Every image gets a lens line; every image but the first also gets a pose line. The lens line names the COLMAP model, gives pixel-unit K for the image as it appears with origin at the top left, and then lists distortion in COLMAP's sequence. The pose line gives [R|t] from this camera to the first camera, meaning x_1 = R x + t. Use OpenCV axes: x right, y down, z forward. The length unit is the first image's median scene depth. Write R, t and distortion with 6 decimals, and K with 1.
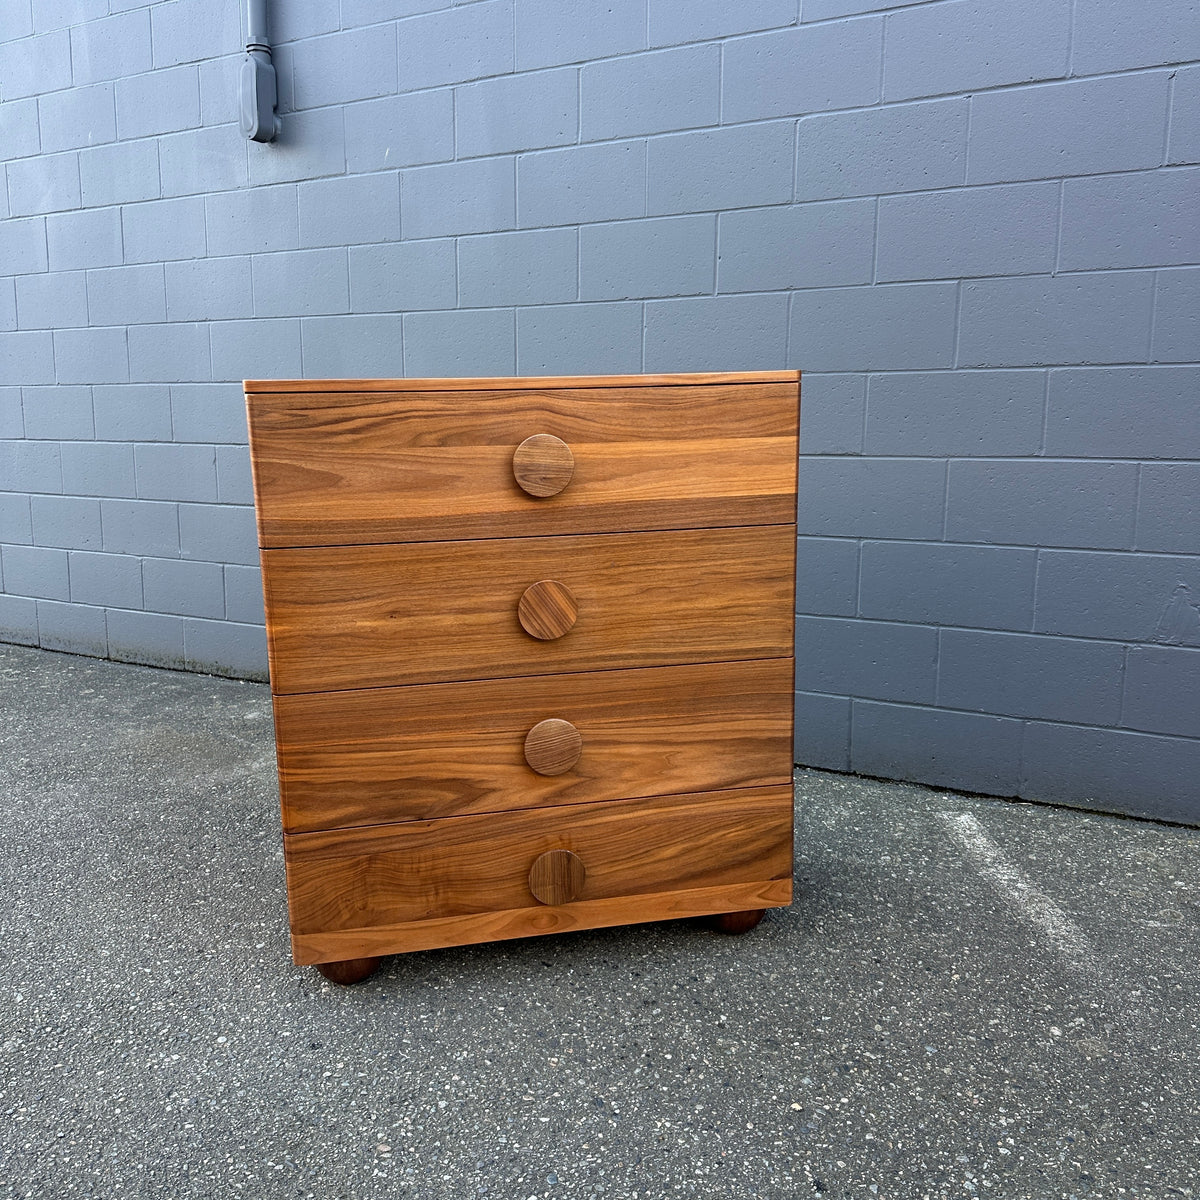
lens RADIAL K [[1127.6, 0, 586.5], [0, 1127.6, 588.4], [0, 0, 1]] dist [0.012436, 0.000000]
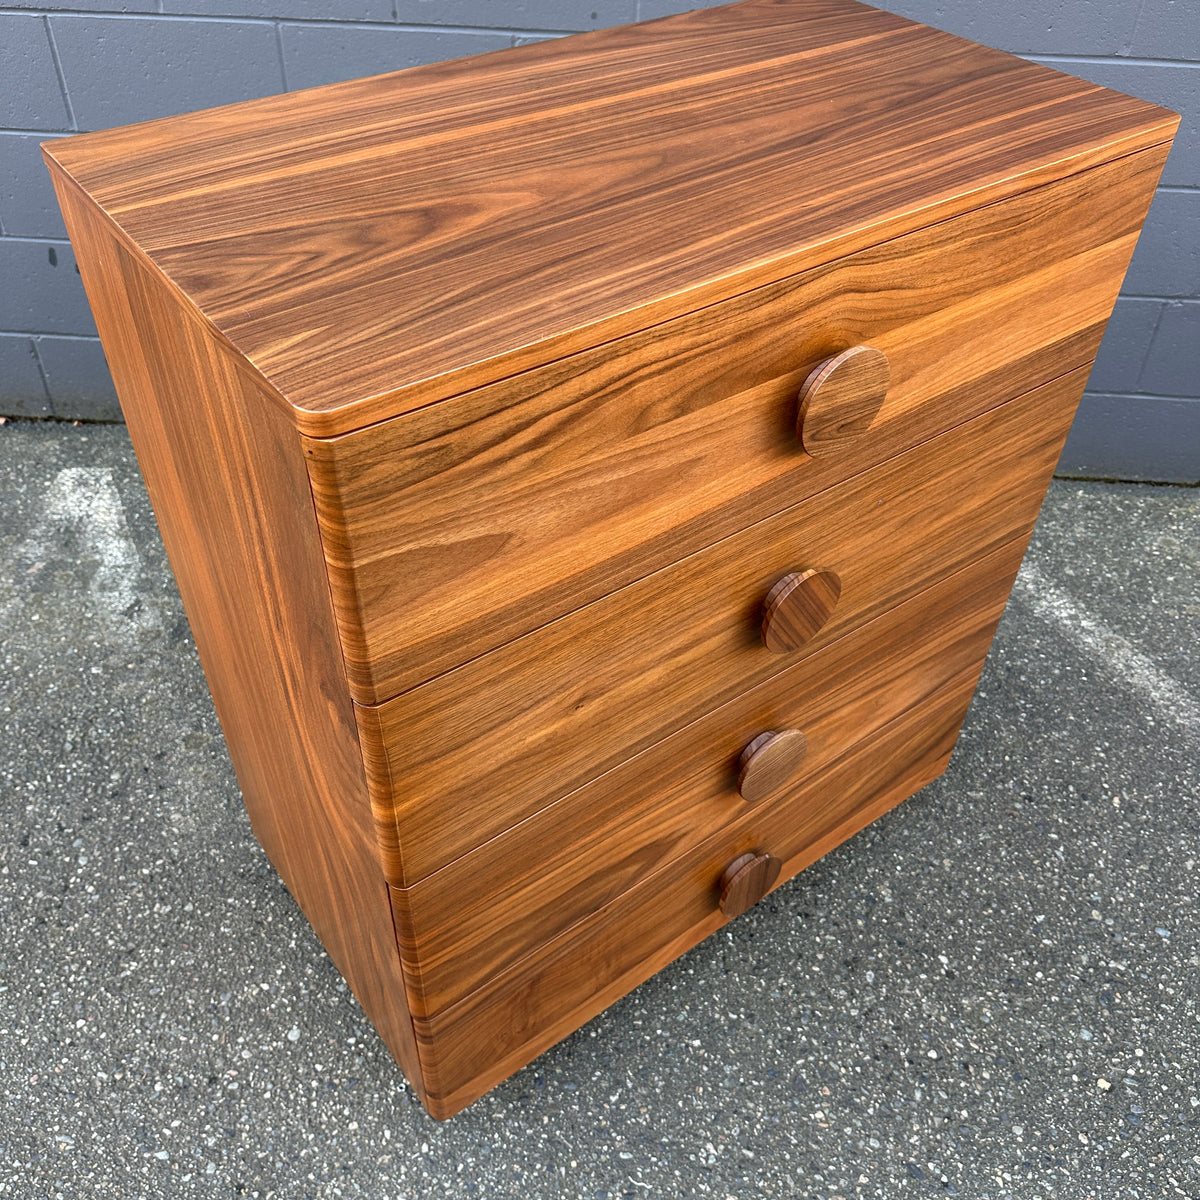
lens RADIAL K [[1142.4, 0, 606.3], [0, 1142.4, 600.6], [0, 0, 1]] dist [-0.001657, 0.000000]
pose [[0.906819, -0.251158, 0.338524, -0.316837], [0.040592, 0.851403, 0.522939, -0.291552], [-0.419561, -0.460470, 0.782264, 0.552372]]
